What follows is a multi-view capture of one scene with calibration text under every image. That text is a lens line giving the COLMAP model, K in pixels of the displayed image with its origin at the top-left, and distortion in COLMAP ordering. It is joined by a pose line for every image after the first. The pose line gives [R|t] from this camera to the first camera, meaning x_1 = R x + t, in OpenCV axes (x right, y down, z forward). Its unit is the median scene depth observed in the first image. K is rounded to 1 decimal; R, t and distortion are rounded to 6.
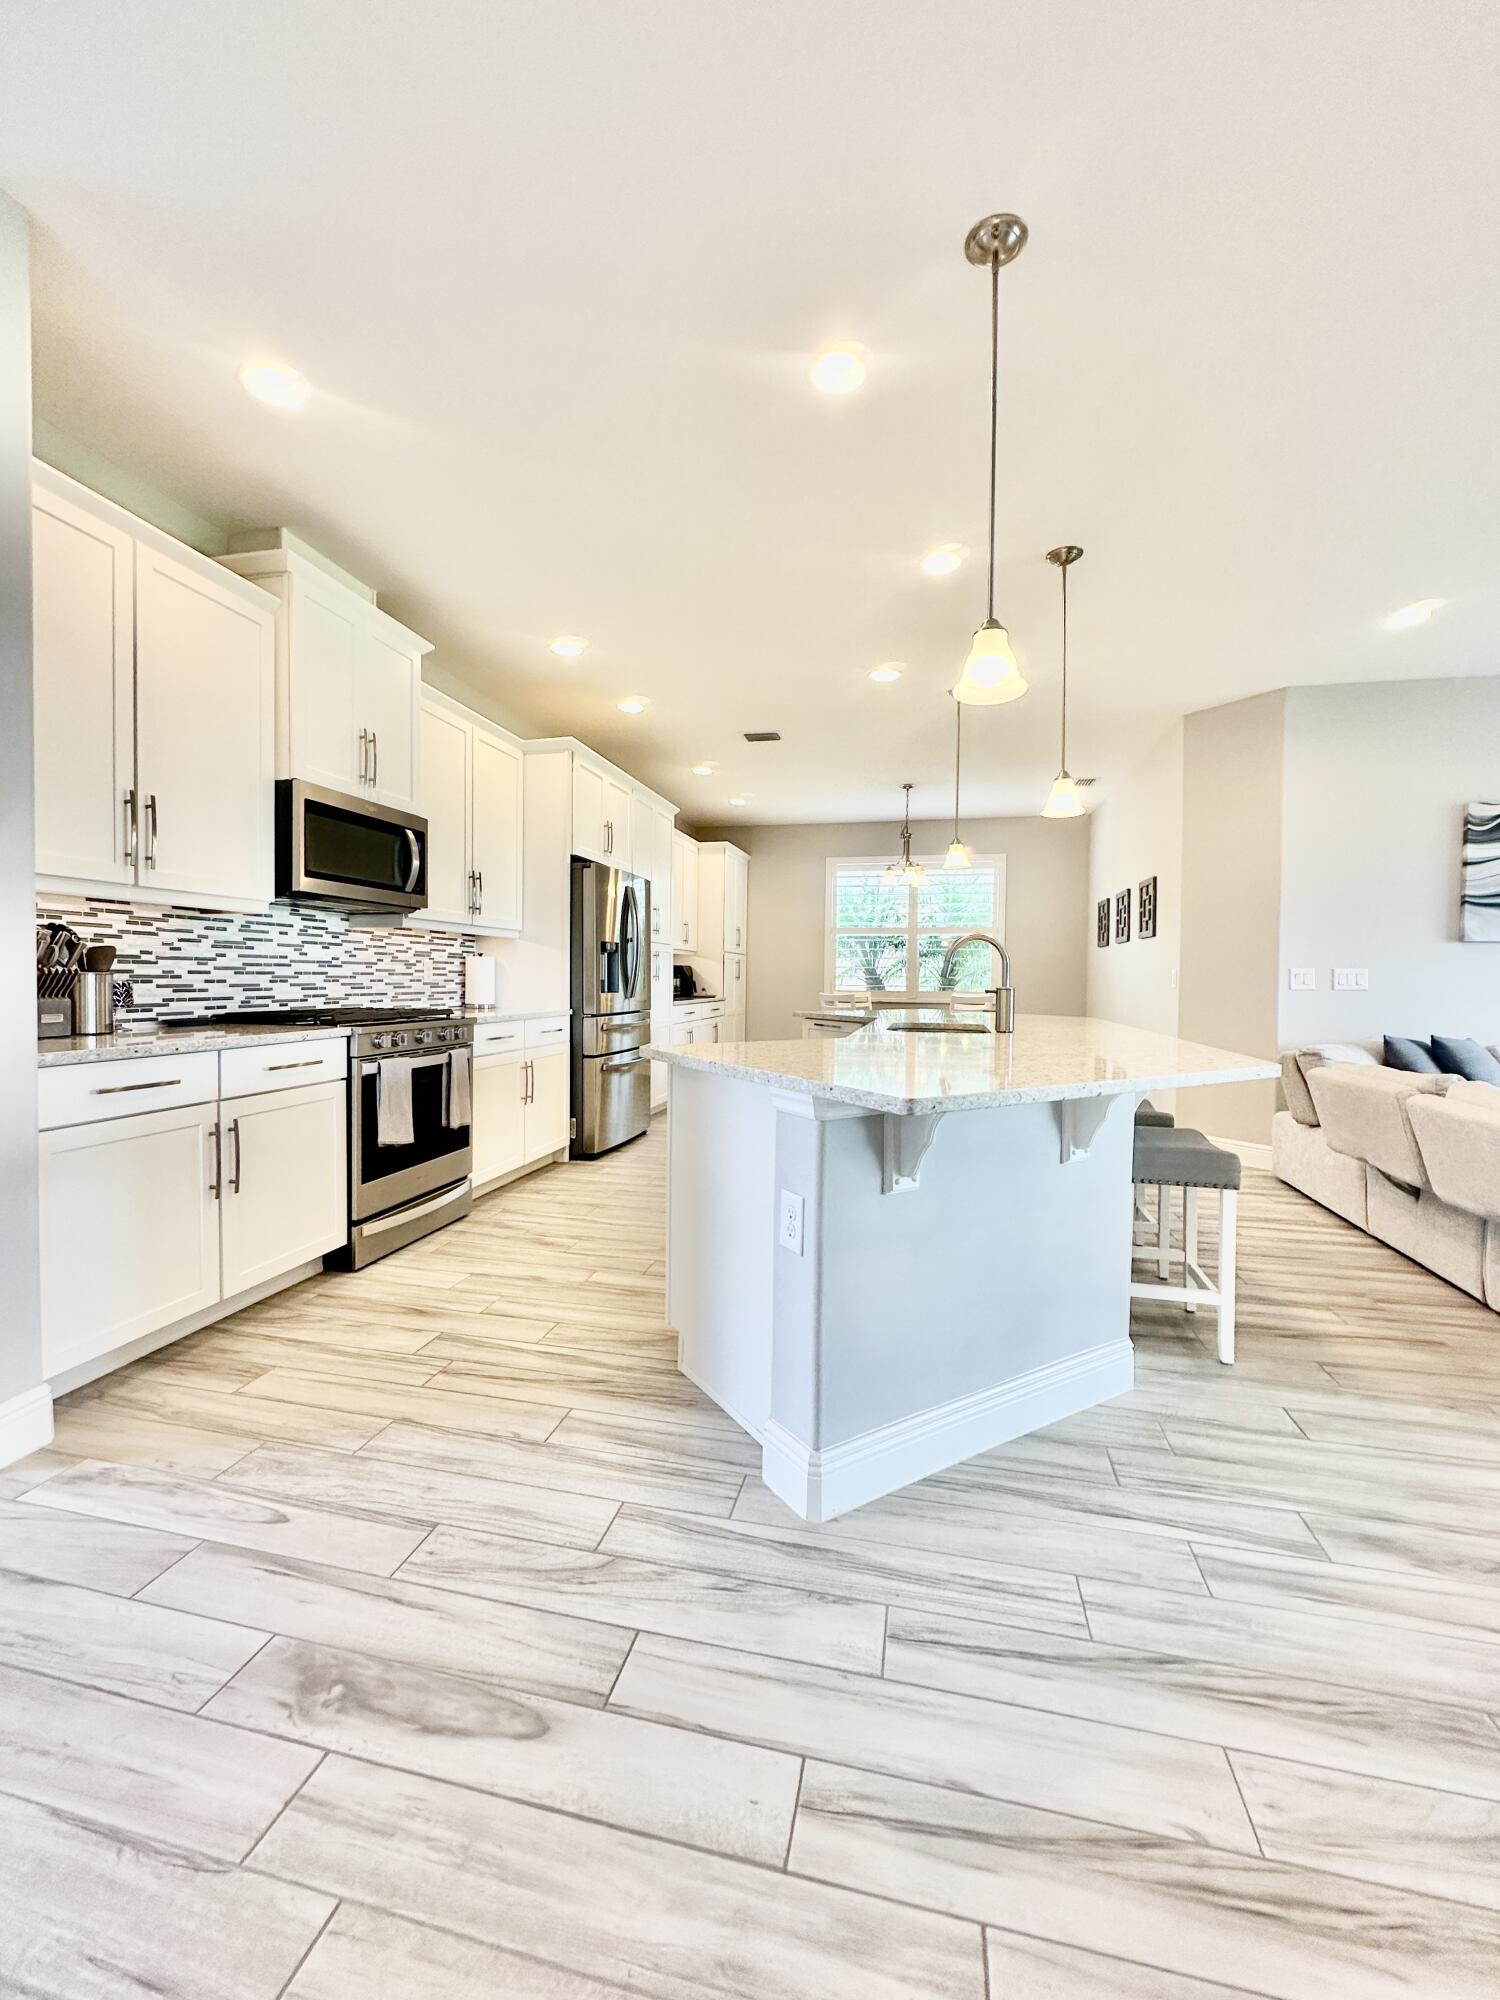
lens RADIAL K [[813.9, 0, 774.8], [0, 813.9, 997.9], [0, 0, 1]] dist [-0.002776, -0.000193]
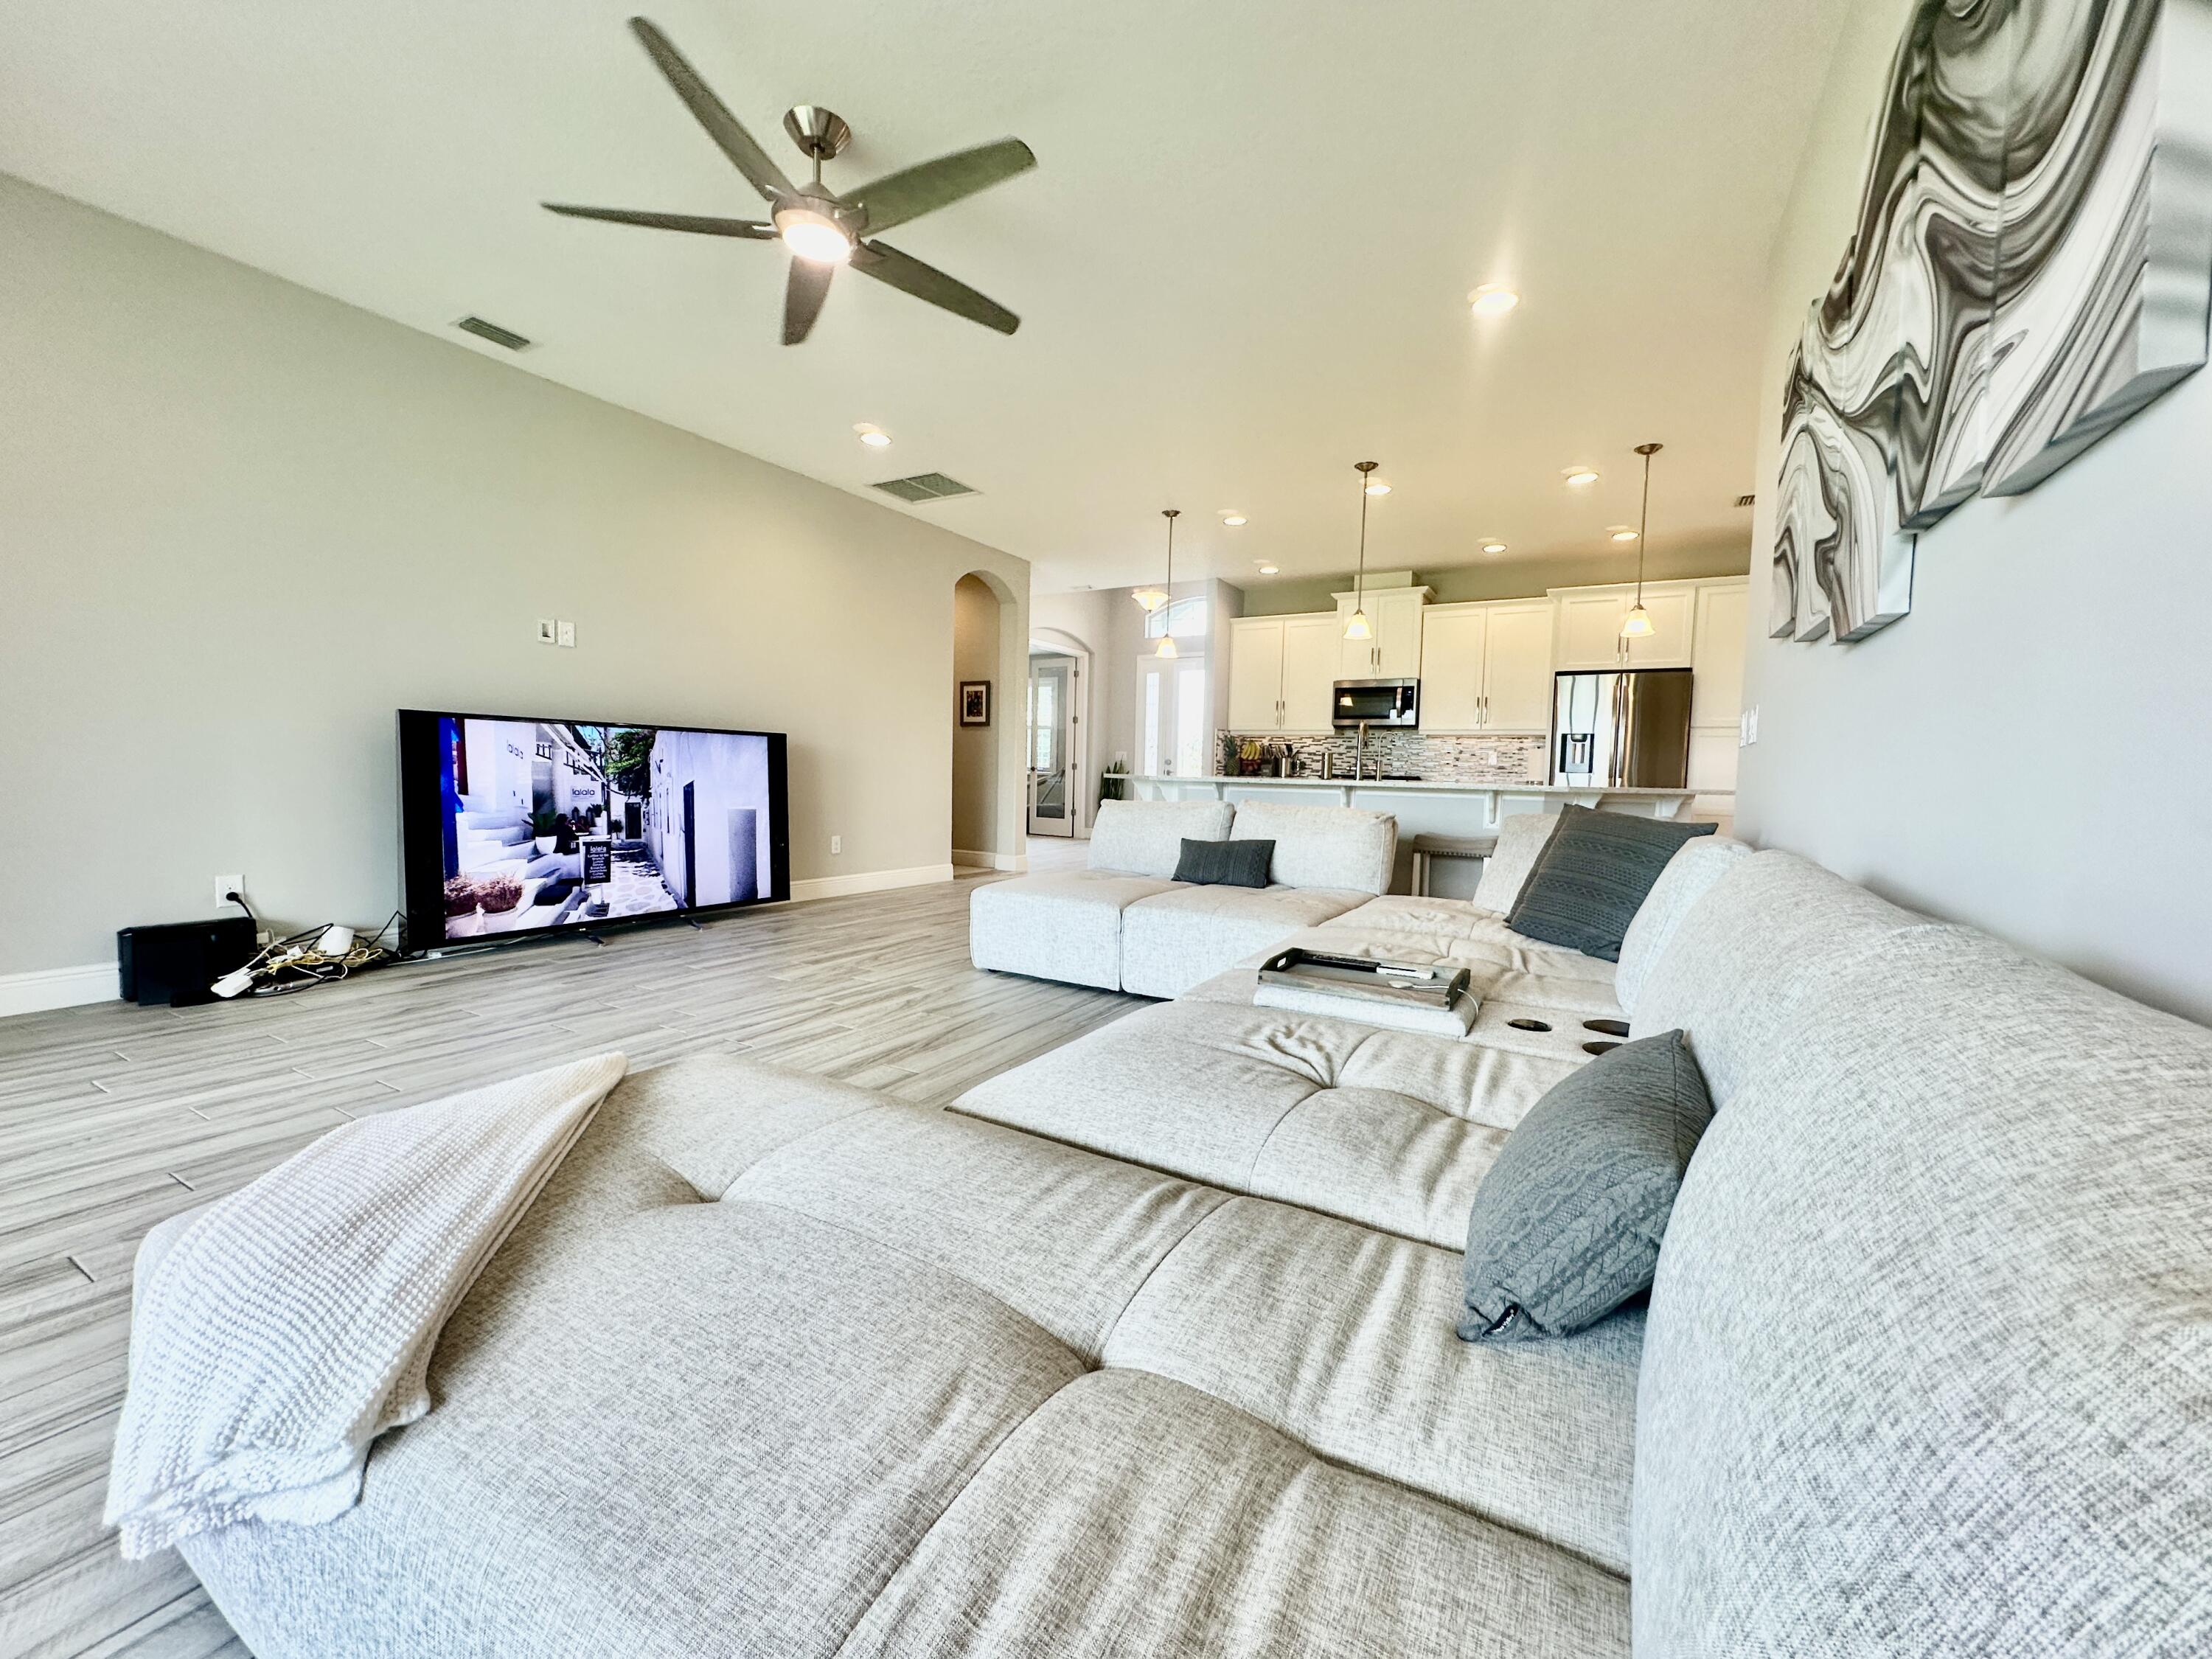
lens RADIAL K [[900.2, 0, 1087.8], [0, 900.2, 820.2], [0, 0, 1]] dist [-0.002776, -0.000193]
pose [[-0.315891, 0.033098, -0.948218, 1.911293], [-0.052374, 0.997259, 0.052258, 0.047731], [0.947349, 0.066170, -0.313291, 0.966224]]
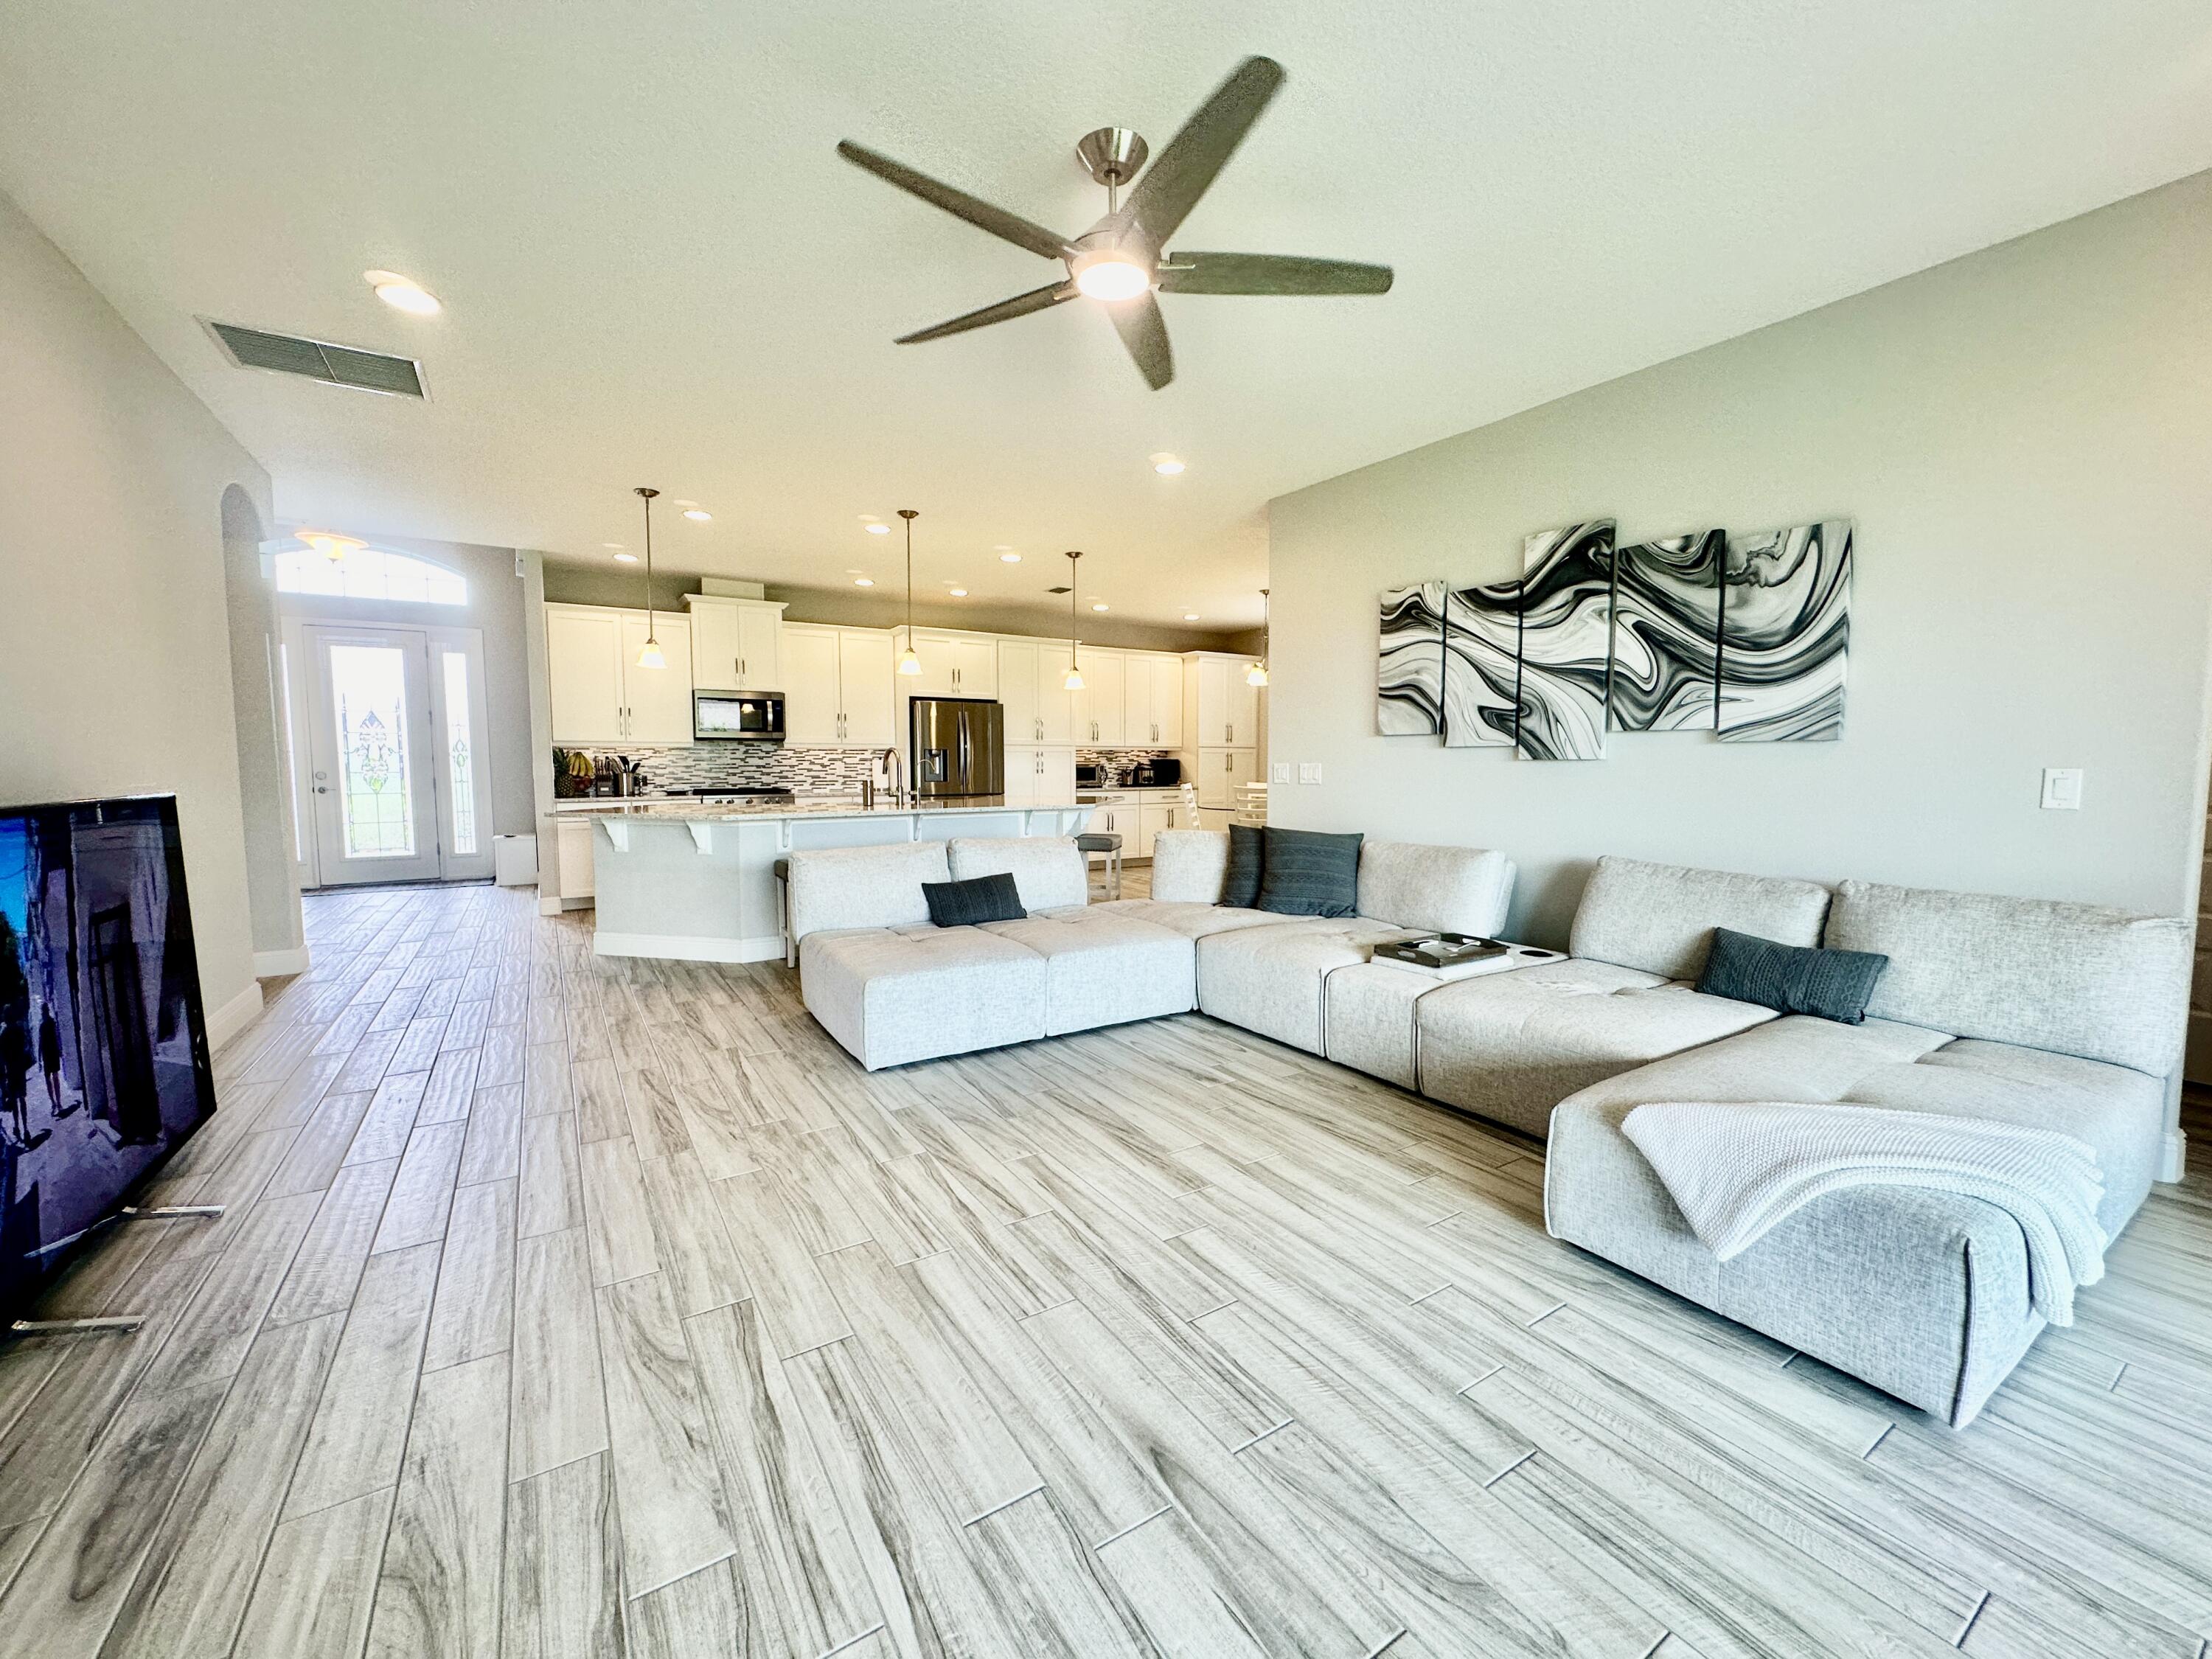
lens RADIAL K [[900.2, 0, 1126.2], [0, 900.2, 817.3], [0, 0, 1]] dist [-0.002776, -0.000193]
pose [[0.715907, 0.034210, -0.697357, 1.742279], [-0.010349, 0.999209, 0.038393, -0.010675], [0.698118, -0.020269, 0.715695, 0.000572]]
